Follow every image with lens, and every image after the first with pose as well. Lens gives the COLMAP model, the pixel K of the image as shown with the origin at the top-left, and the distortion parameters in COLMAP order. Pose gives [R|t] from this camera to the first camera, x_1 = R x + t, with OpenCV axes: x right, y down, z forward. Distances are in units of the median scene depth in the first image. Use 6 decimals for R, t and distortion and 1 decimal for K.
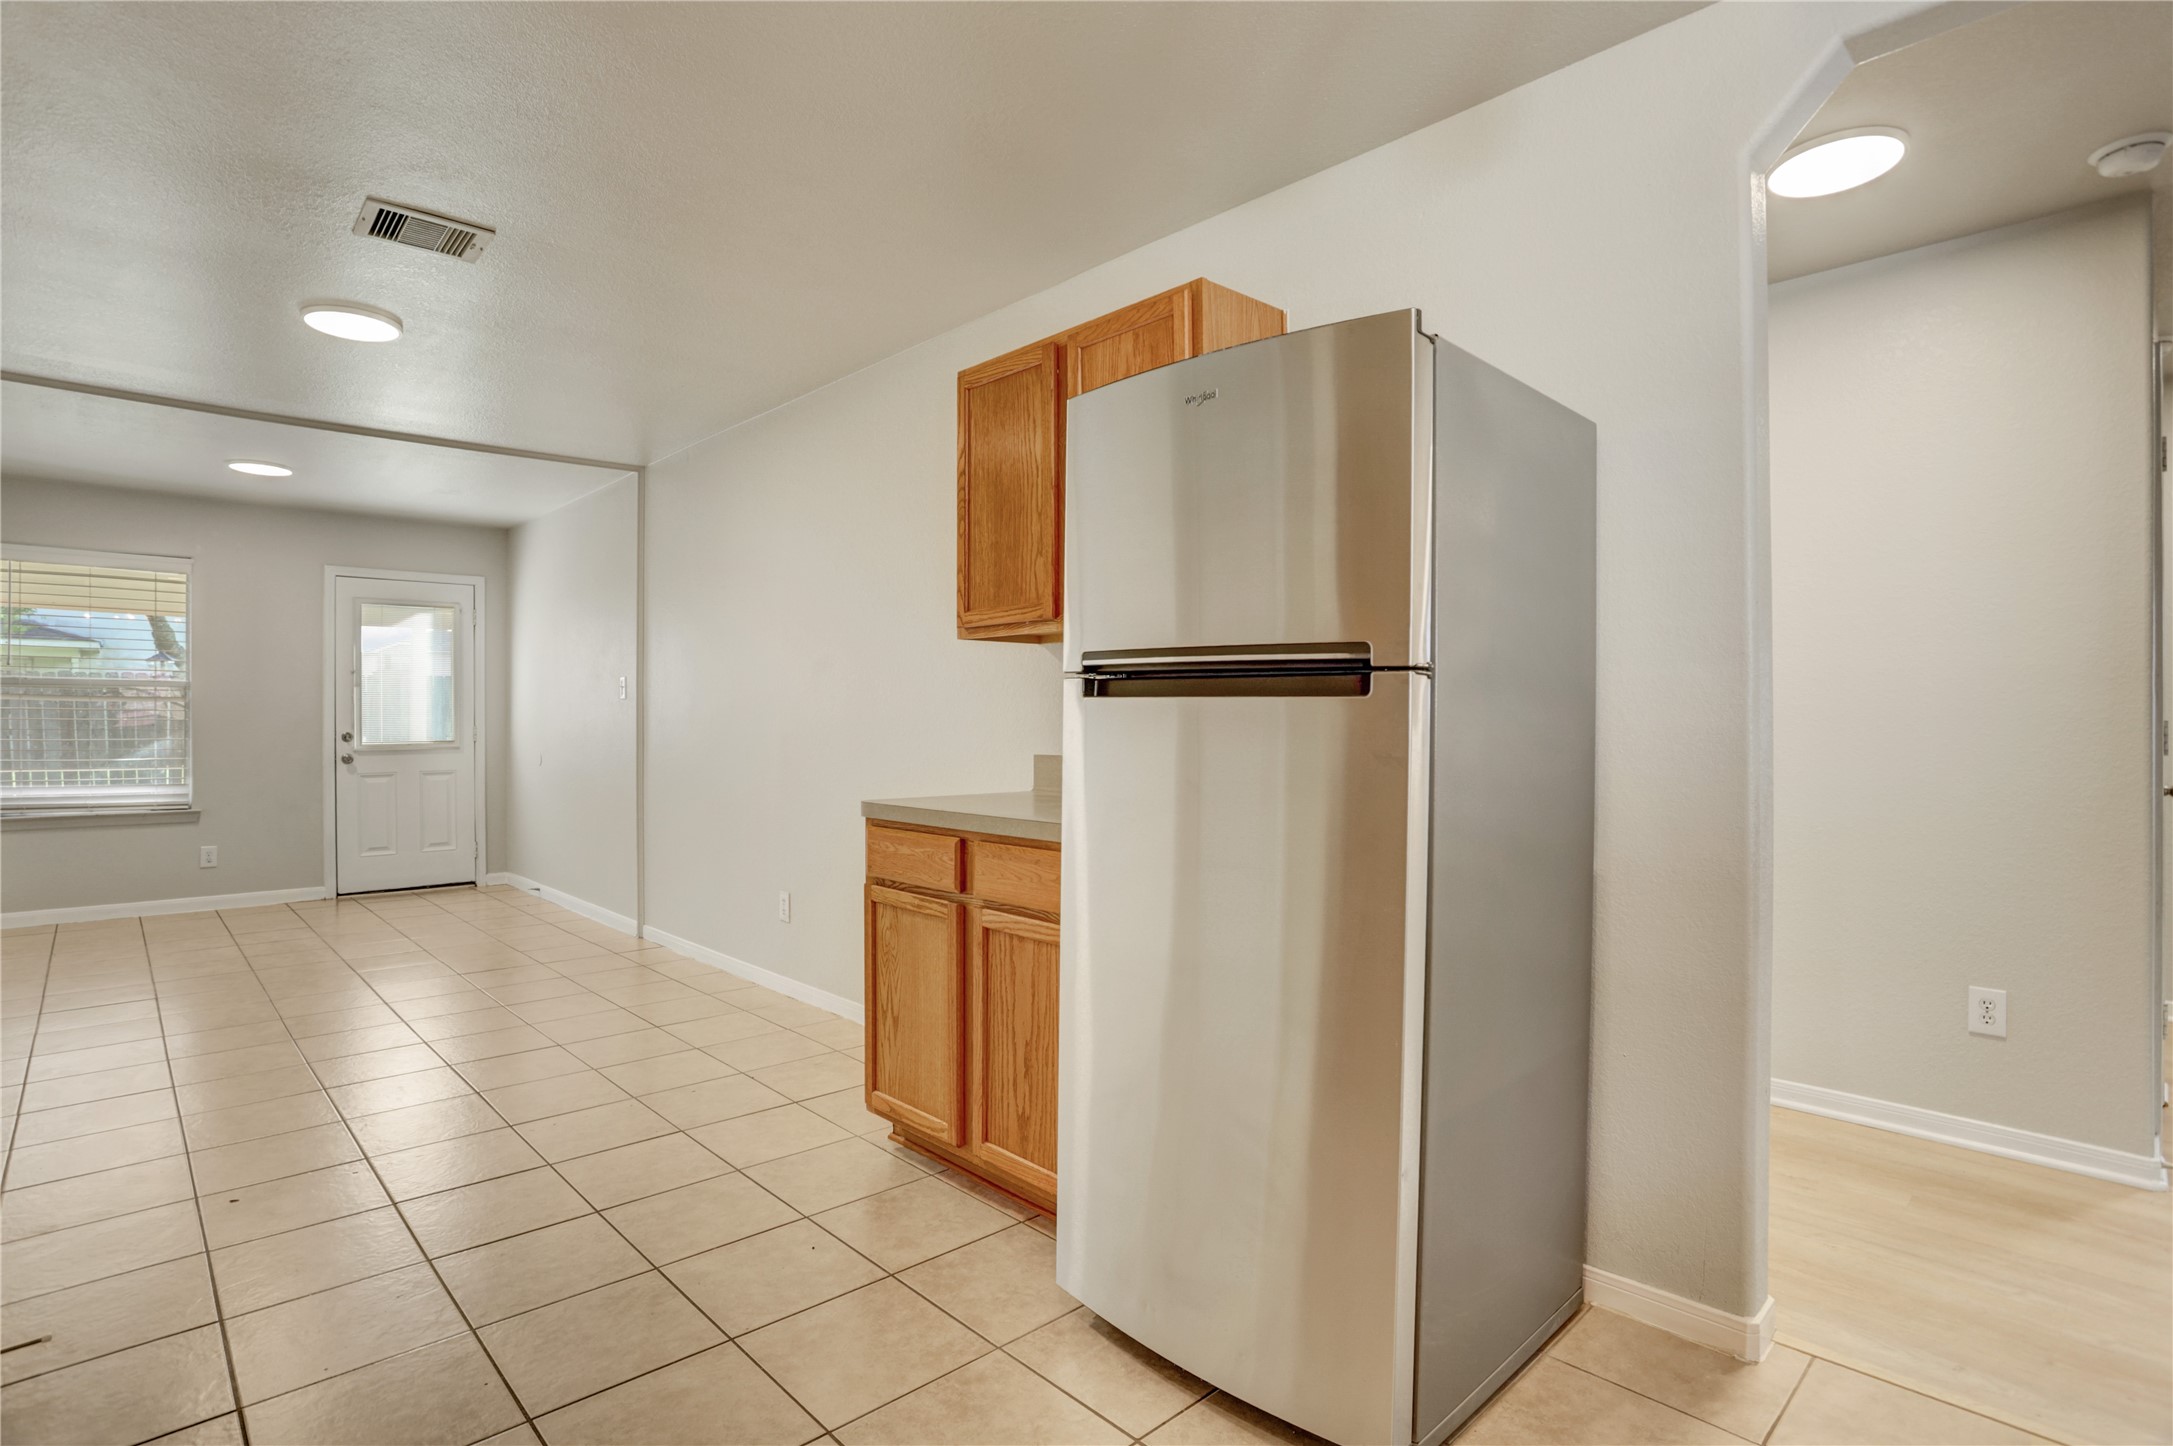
lens RADIAL K [[1065.6, 0, 1087.1], [0, 1065.6, 706.9], [0, 0, 1]] dist [-0.046867, 0.016244]
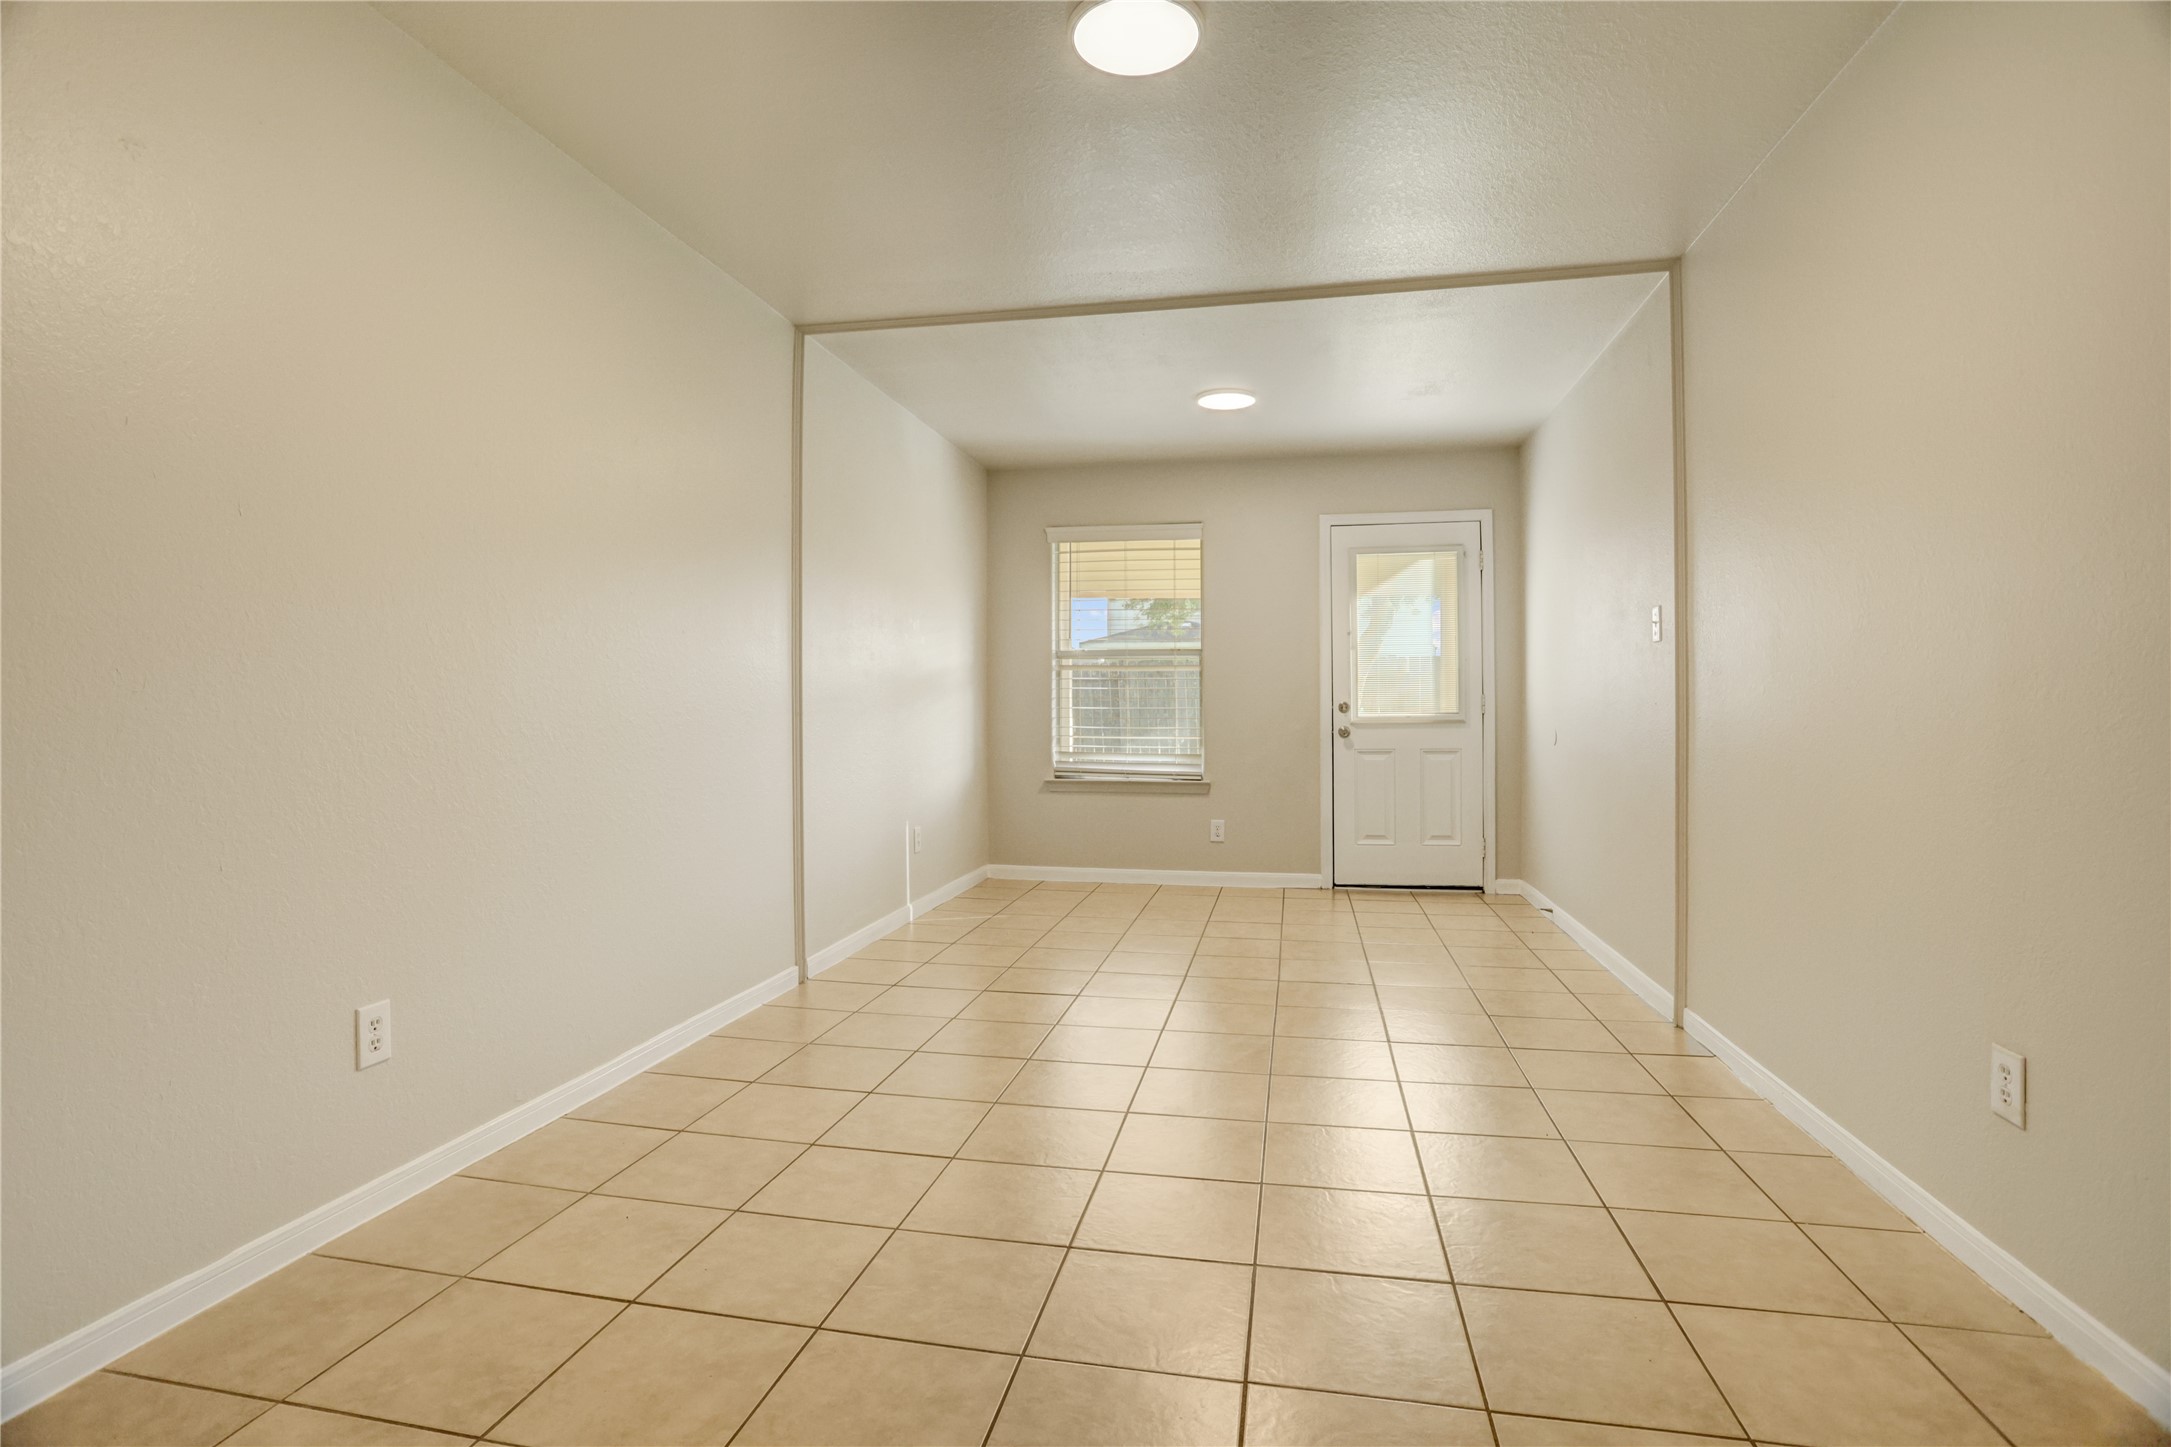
lens RADIAL K [[1064.6, 0, 1086.1], [0, 1064.6, 707.4], [0, 0, 1]] dist [-0.046867, 0.016244]
pose [[0.580029, -0.004368, -0.814584, -0.107331], [0.012200, 0.999920, 0.003325, 0.023827], [0.814504, -0.011867, 0.580036, 0.310208]]
